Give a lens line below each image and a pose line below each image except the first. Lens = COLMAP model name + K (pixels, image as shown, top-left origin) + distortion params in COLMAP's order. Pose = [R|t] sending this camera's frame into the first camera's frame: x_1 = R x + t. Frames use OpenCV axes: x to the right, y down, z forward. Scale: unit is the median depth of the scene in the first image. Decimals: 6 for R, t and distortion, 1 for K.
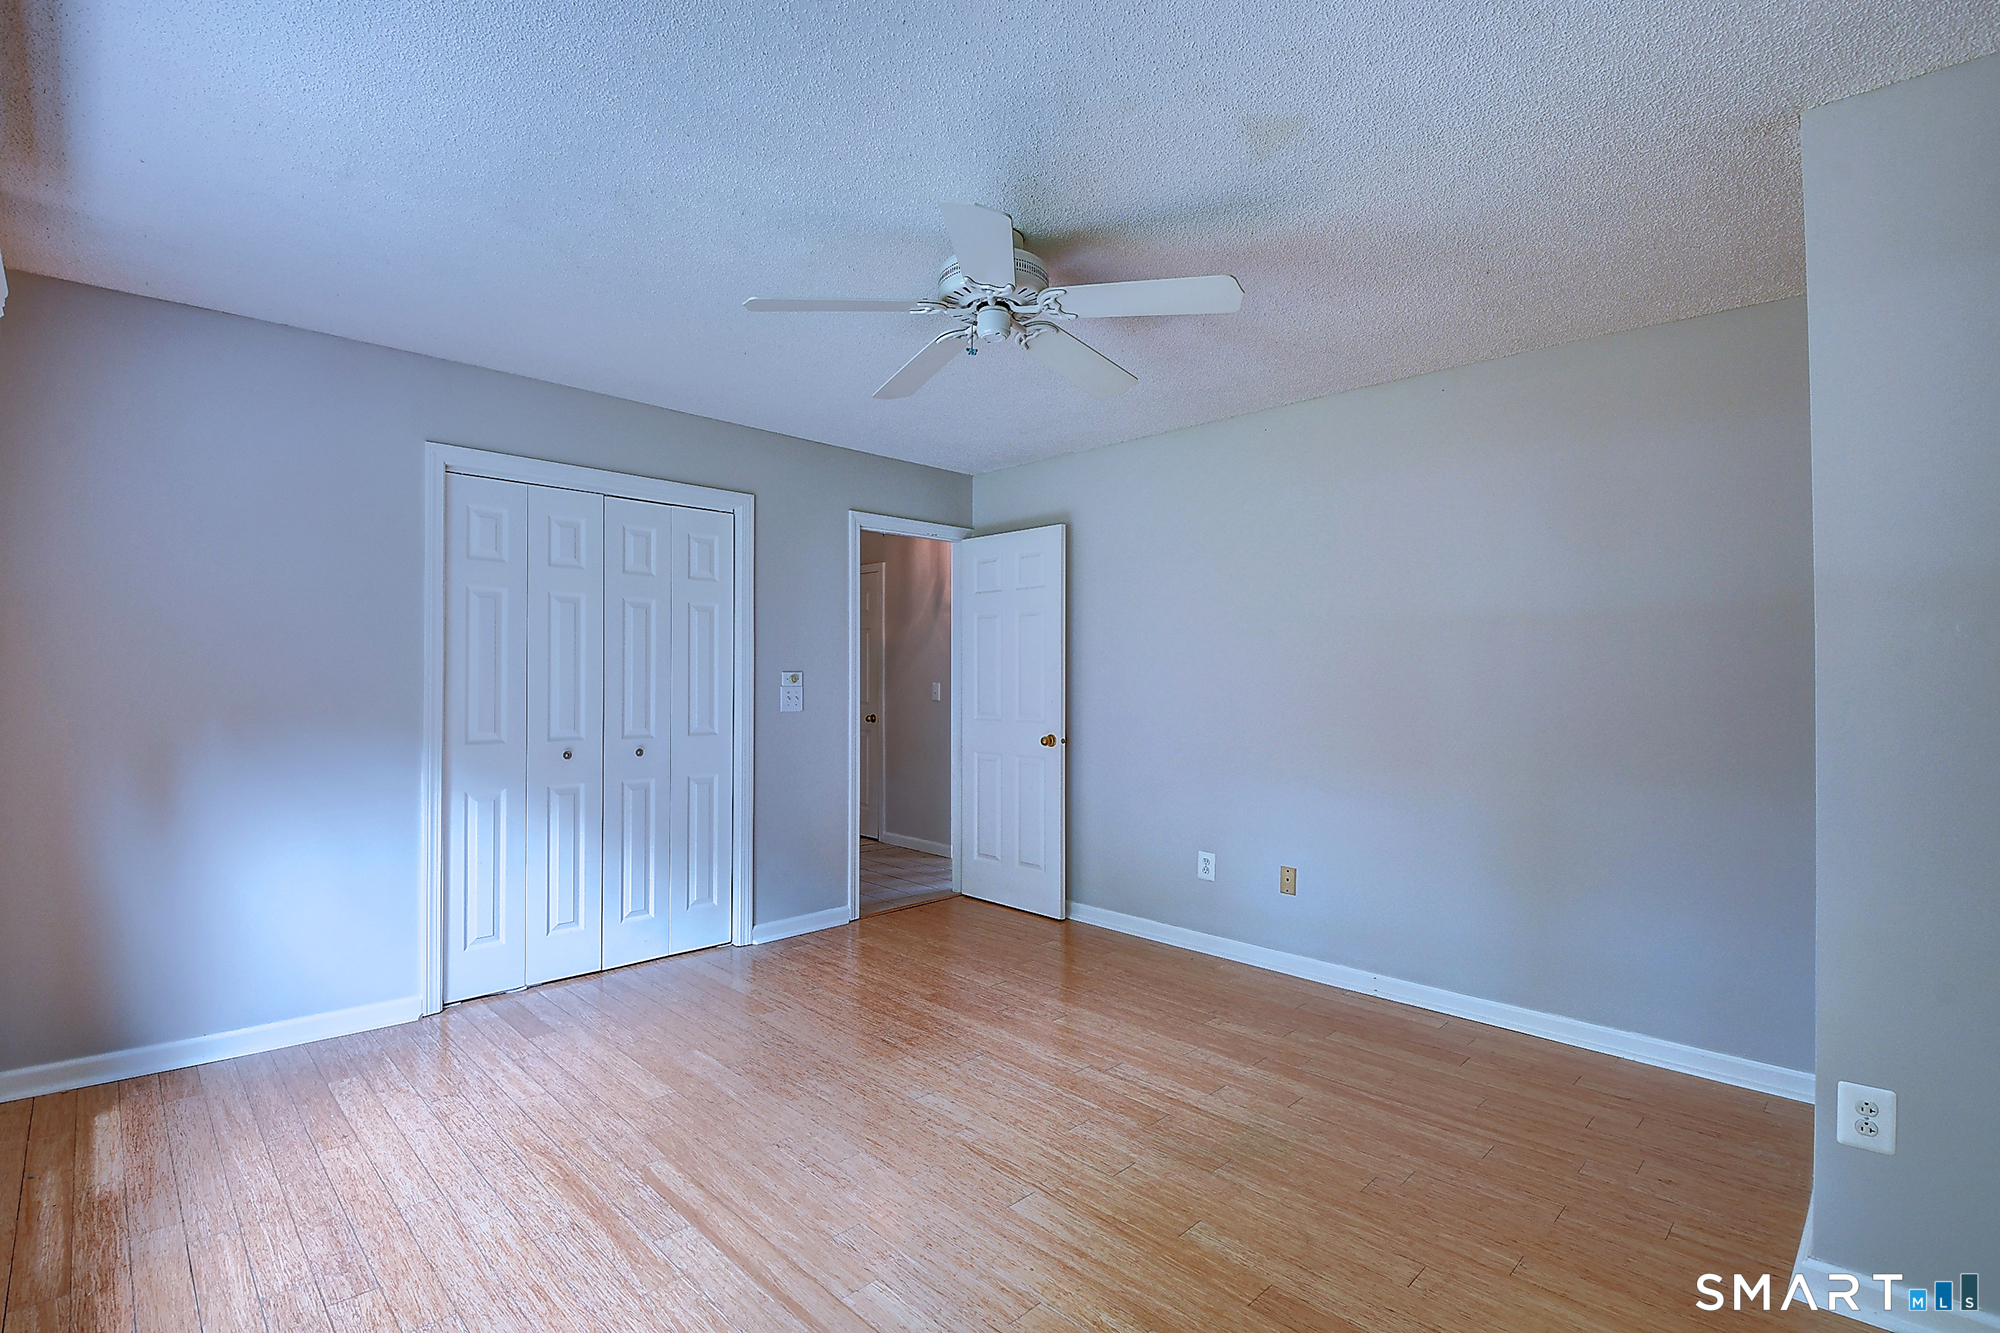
lens RADIAL K [[925.6, 0, 983.4], [0, 925.6, 672.5], [0, 0, 1]] dist [0.024368, -0.029047]
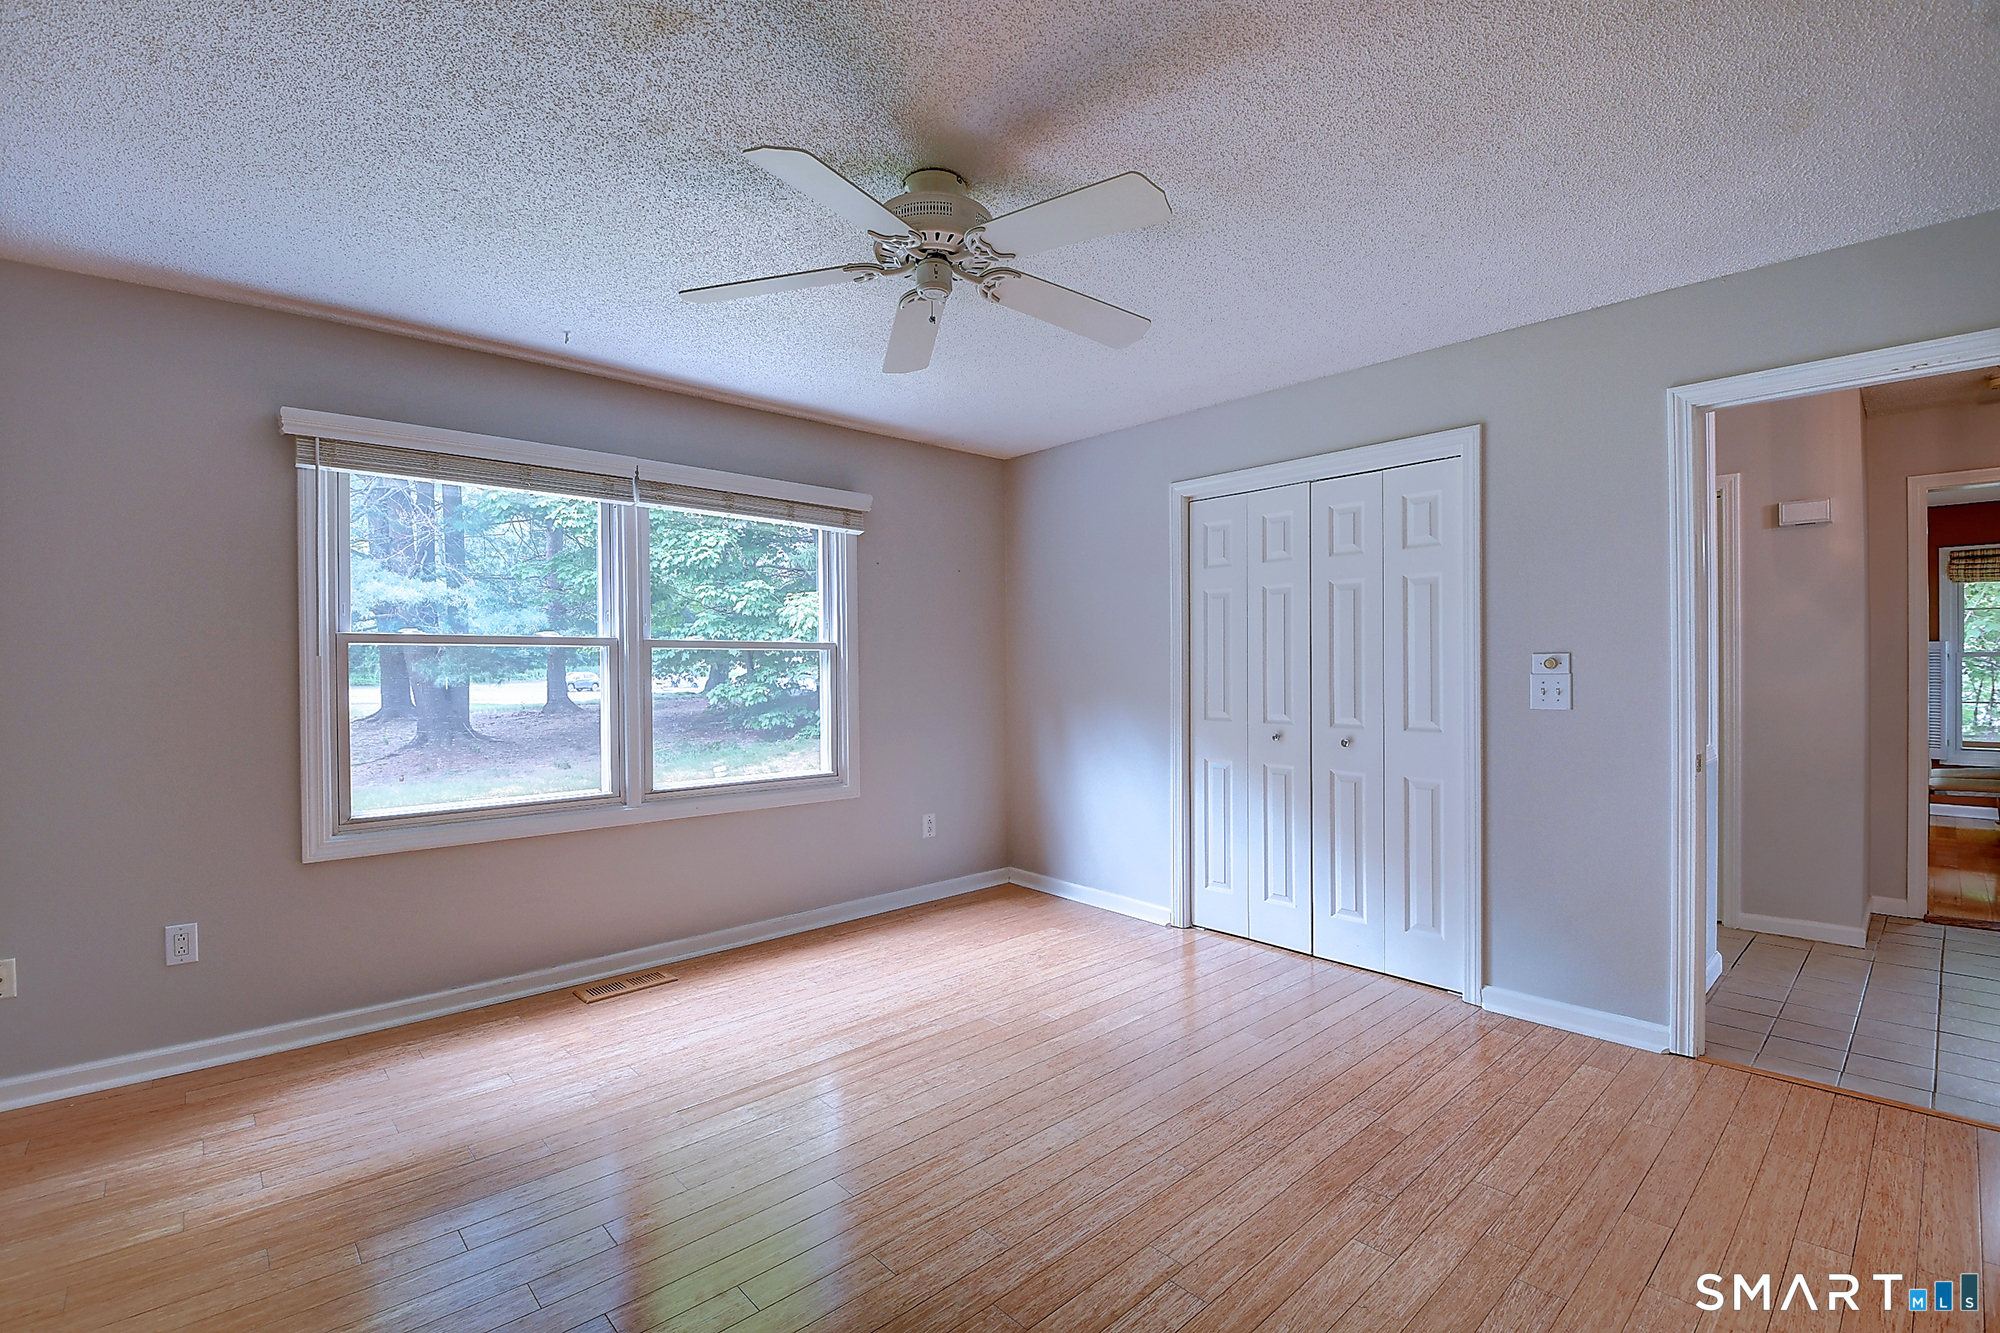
lens RADIAL K [[882.2, 0, 979.6], [0, 882.2, 677.0], [0, 0, 1]] dist [0.025010, -0.030393]
pose [[-0.041354, 0.007193, -0.999119, 0.762823], [0.012063, 0.999905, 0.006699, 0.011152], [0.999072, -0.011775, -0.041437, 0.926703]]
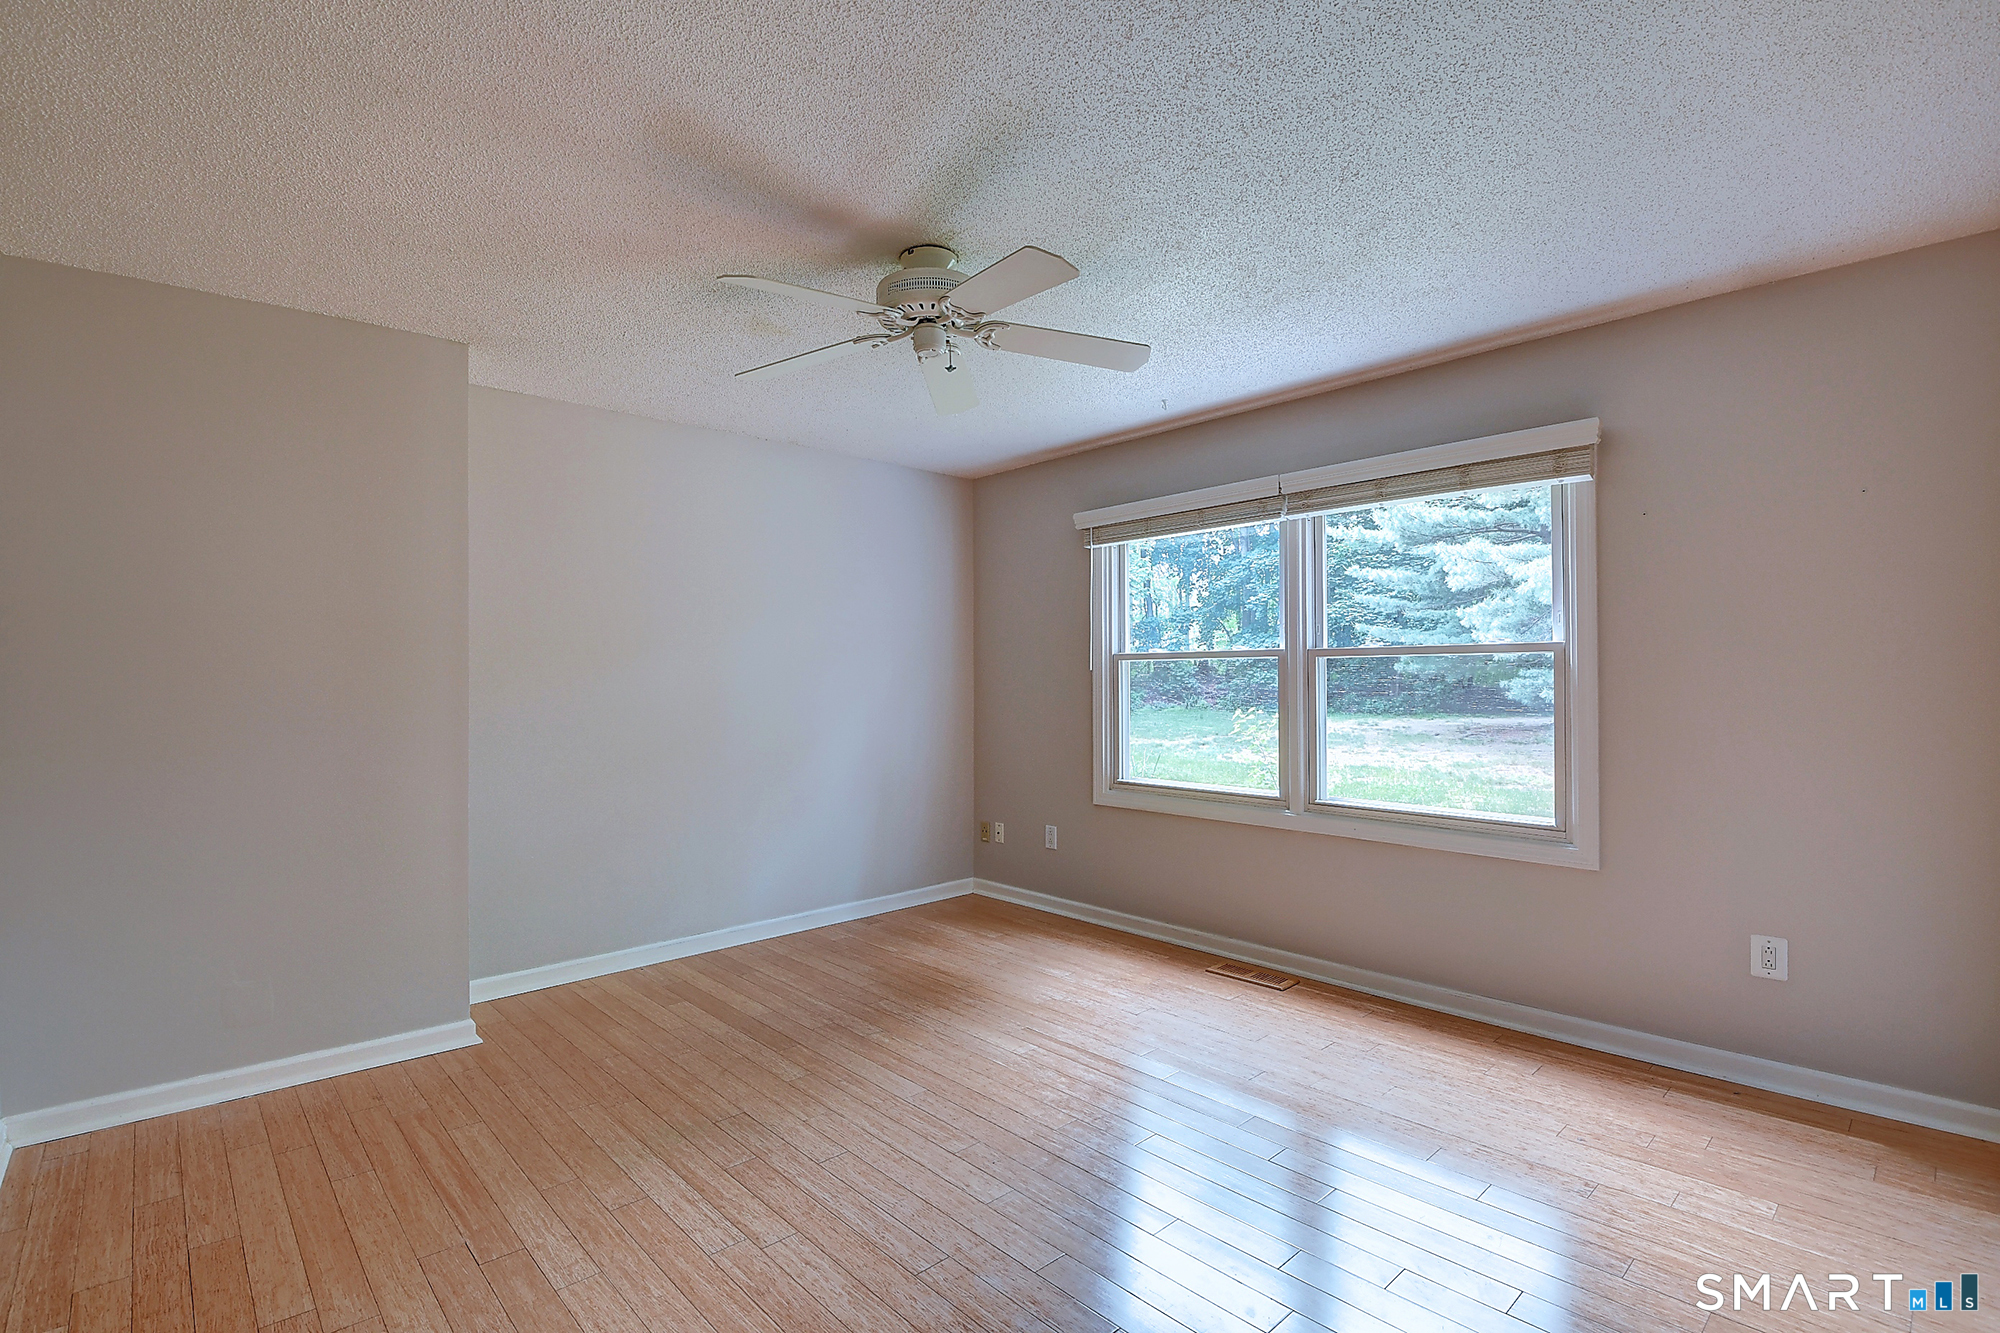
lens RADIAL K [[925.6, 0, 983.4], [0, 925.6, 672.5], [0, 0, 1]] dist [0.024368, -0.029047]
pose [[-0.999459, 0.001840, 0.032827, -0.071784], [0.001384, 0.999902, -0.013913, 0.011702], [-0.032849, -0.013860, -0.999364, 1.753297]]
